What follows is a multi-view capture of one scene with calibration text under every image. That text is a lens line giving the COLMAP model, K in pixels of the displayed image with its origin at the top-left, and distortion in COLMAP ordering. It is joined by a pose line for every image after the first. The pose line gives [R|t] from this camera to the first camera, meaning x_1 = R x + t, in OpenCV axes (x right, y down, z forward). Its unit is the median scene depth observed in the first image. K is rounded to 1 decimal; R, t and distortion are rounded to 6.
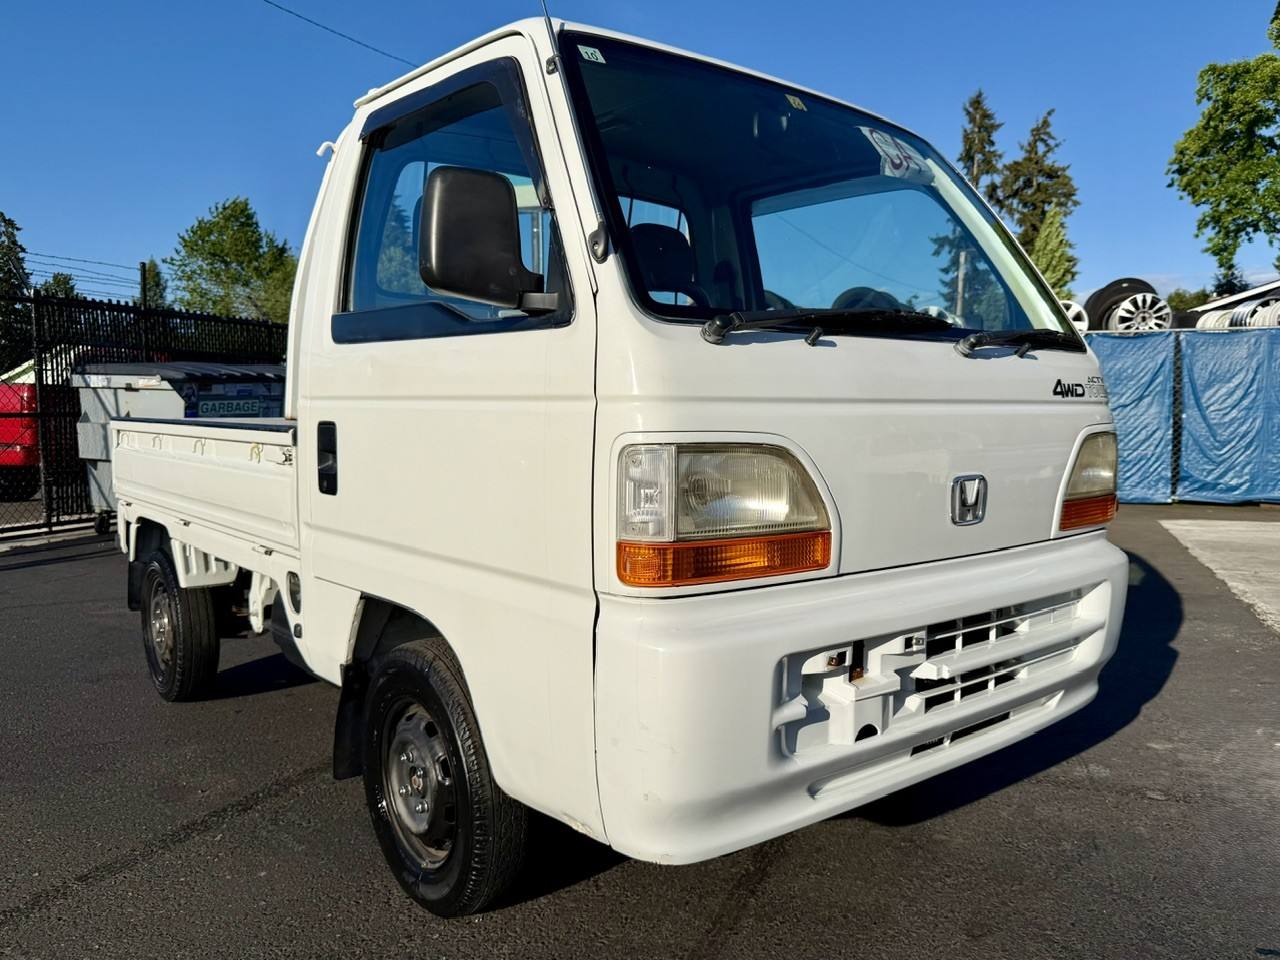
lens RADIAL K [[968.8, 0, 685.5], [0, 968.8, 478.3], [0, 0, 1]] dist [0.083293, -0.168557]
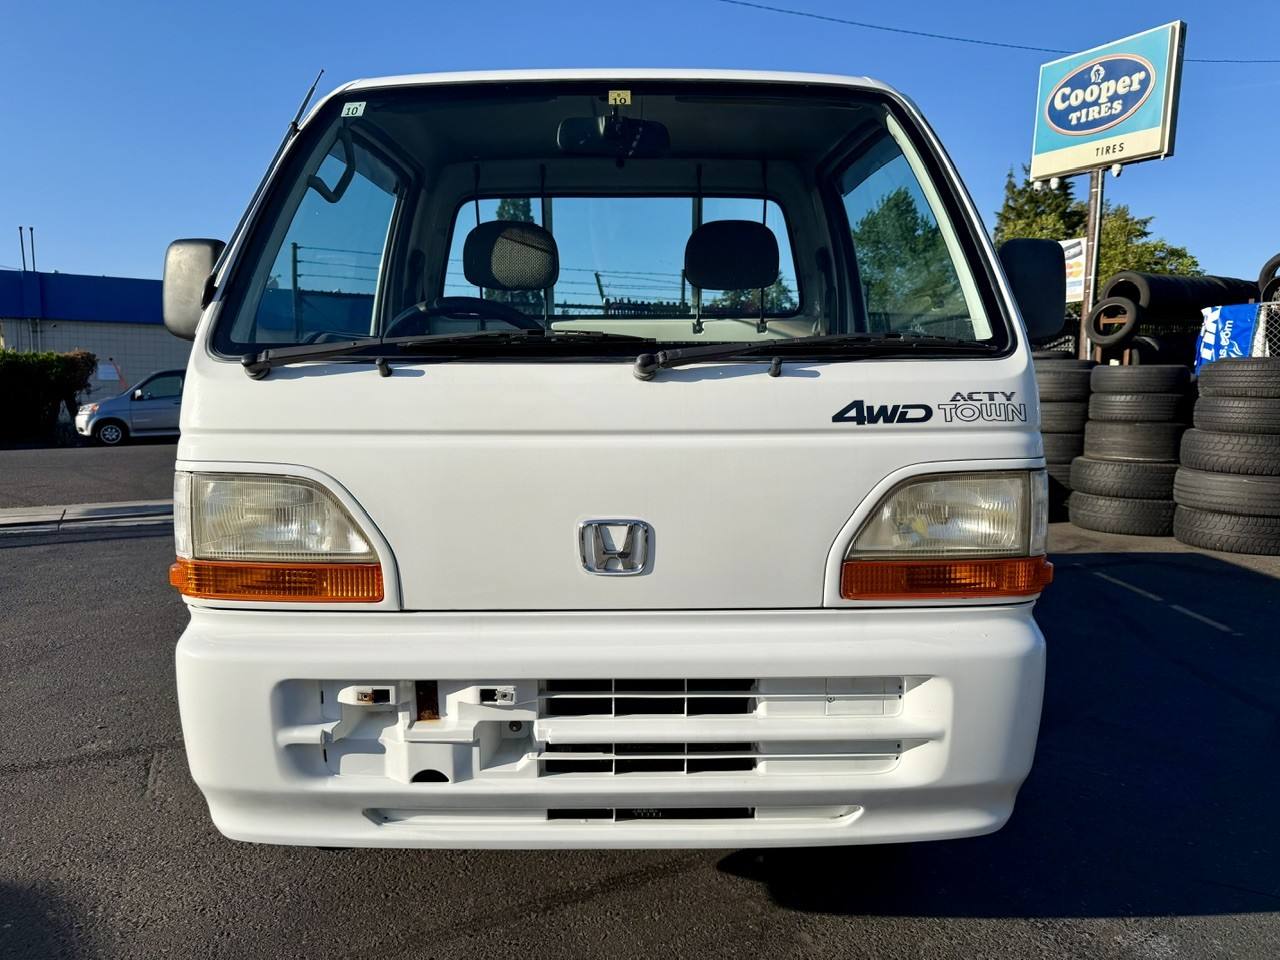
lens RADIAL K [[905.9, 0, 642.3], [0, 905.9, 464.6], [0, 0, 1]] dist [0.007888, 0.000678]
pose [[0.759587, 0.059717, -0.647658, 0.711593], [-0.041368, 0.998196, 0.043521, -0.074759], [0.649089, -0.006266, 0.760687, 0.356612]]
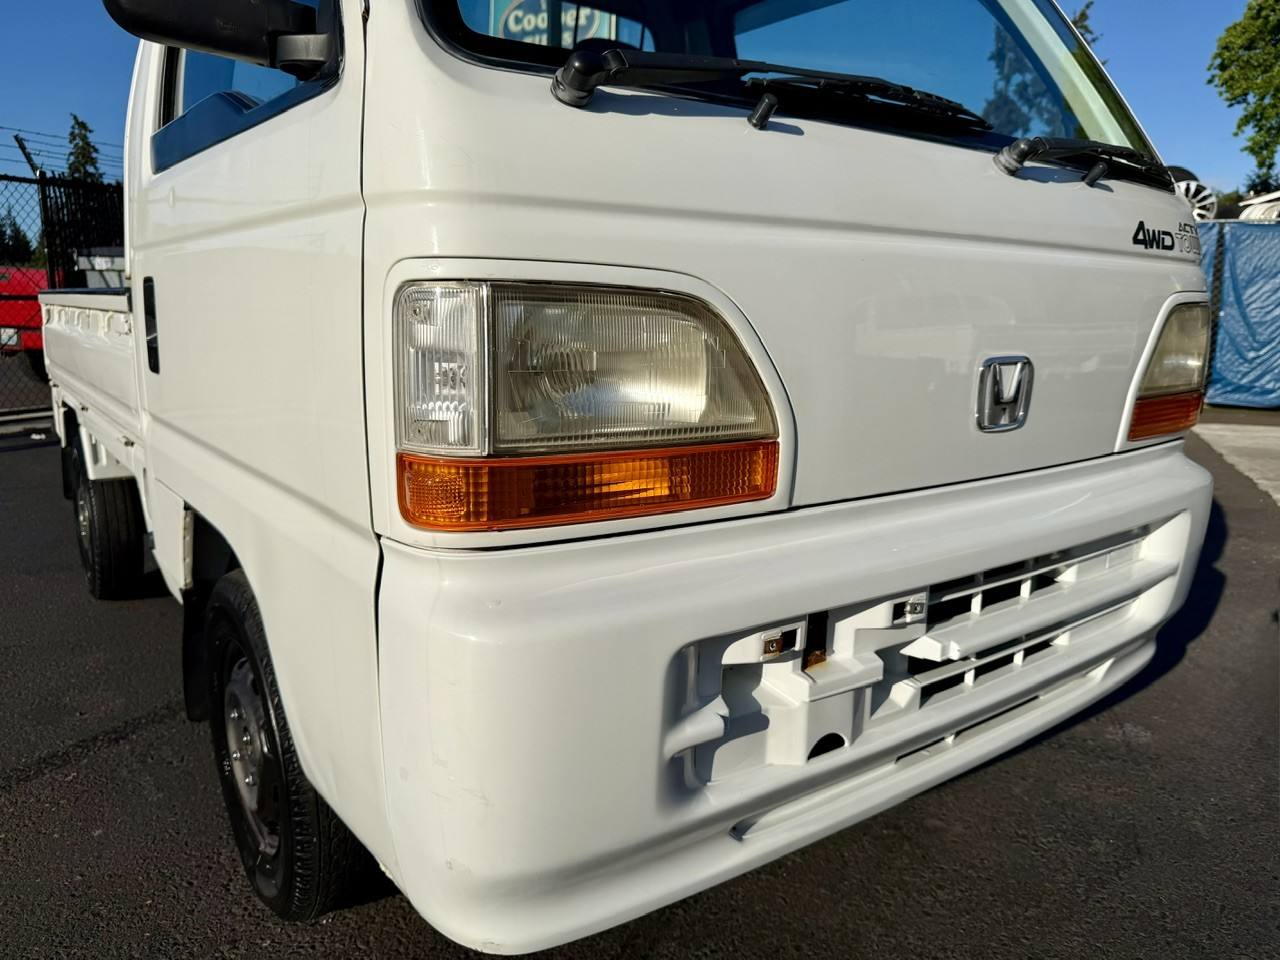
lens RADIAL K [[909.3, 0, 640.0], [0, 909.3, 480.0], [0, 0, 1]] dist [0.058267, -0.084027]
pose [[0.997183, 0.024442, -0.070913, 0.077866], [-0.016107, 0.993140, 0.115817, 0.010535], [0.073257, -0.114349, 0.990736, 0.312776]]
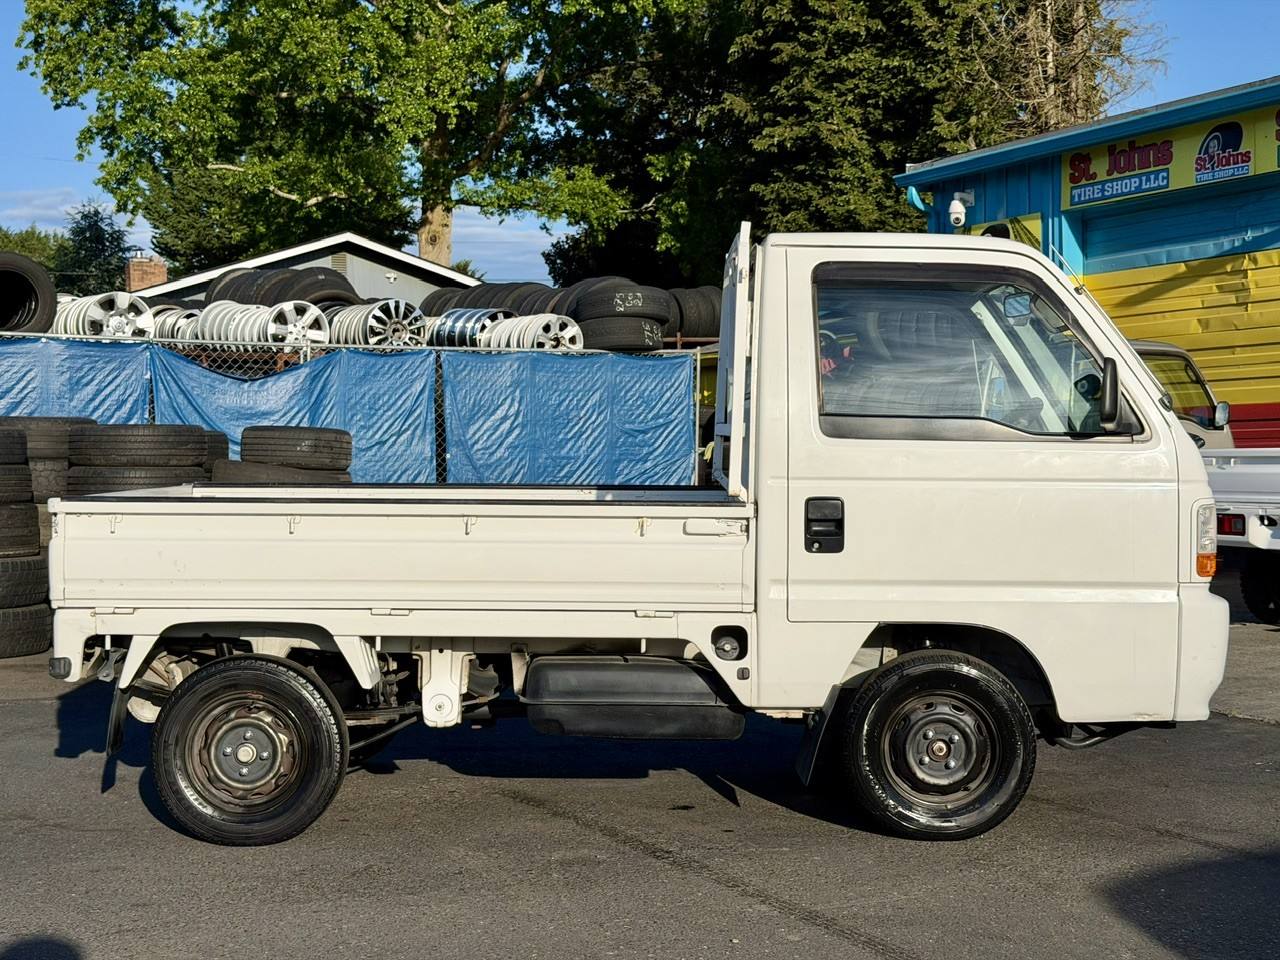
lens RADIAL K [[1769.4, 0, 640.0], [0, 1769.4, 480.0], [0, 0, 1]] dist [0.011770, 0.003467]
pose [[0.672497, -0.018676, 0.739864, -2.276685], [0.048984, 0.998613, -0.019316, -0.047840], [-0.738477, 0.049232, 0.672479, -0.384223]]
